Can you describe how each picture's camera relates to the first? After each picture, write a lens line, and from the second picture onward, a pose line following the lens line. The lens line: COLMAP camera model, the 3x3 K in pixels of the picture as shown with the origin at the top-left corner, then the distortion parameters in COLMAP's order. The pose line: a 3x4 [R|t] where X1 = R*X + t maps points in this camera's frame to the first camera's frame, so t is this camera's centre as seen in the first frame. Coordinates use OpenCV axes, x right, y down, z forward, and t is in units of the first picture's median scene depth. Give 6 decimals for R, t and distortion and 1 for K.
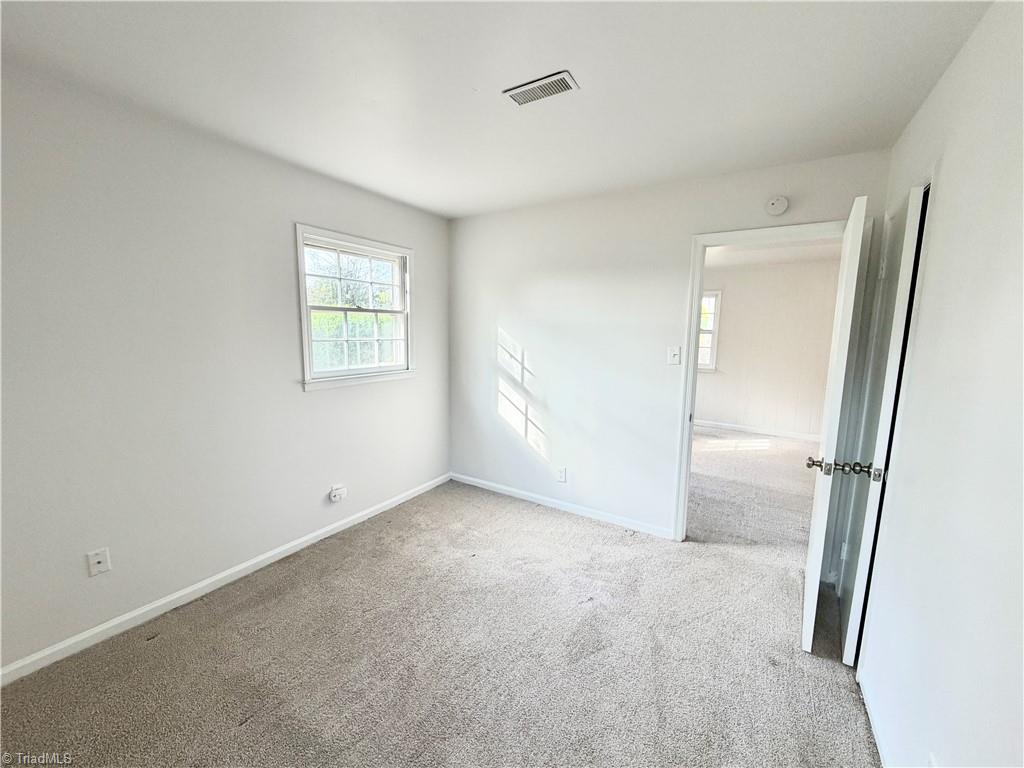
lens RADIAL K [[407.9, 0, 509.6], [0, 407.9, 383.8], [0, 0, 1]] dist [-0.001446, -0.000382]
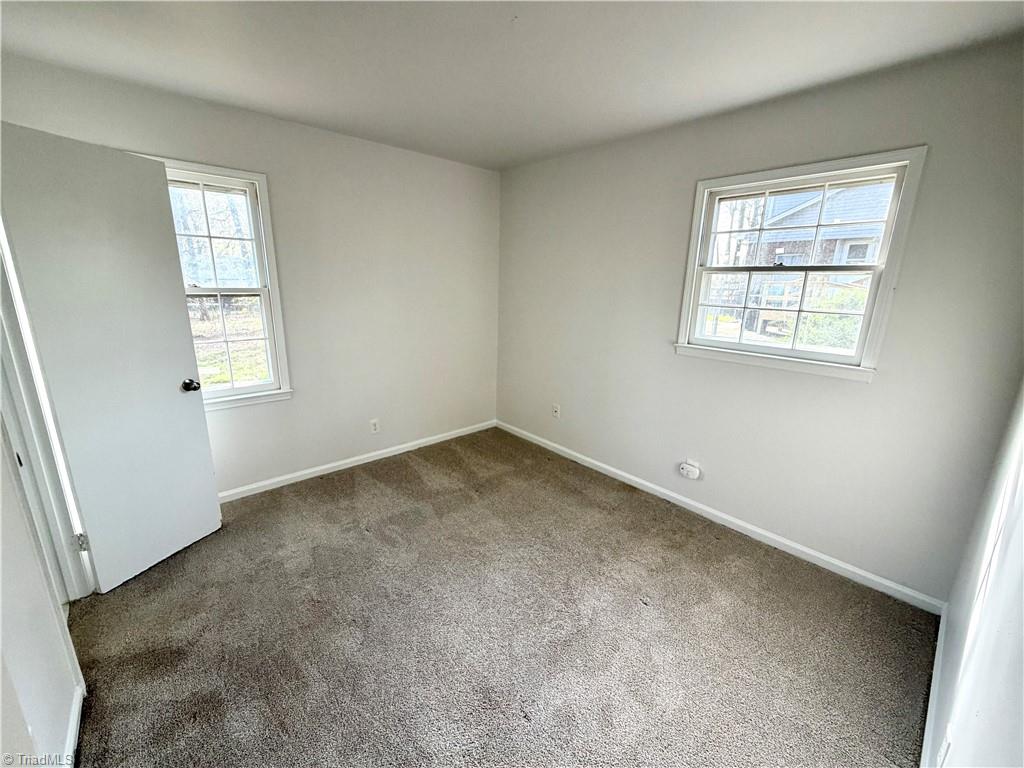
lens RADIAL K [[407.9, 0, 509.6], [0, 407.9, 383.8], [0, 0, 1]] dist [-0.001446, -0.000382]
pose [[-0.270750, 0.213641, -0.938644, 0.402855], [-0.159208, 0.951697, 0.262535, -0.076501], [0.949393, 0.220521, -0.223659, 0.583346]]
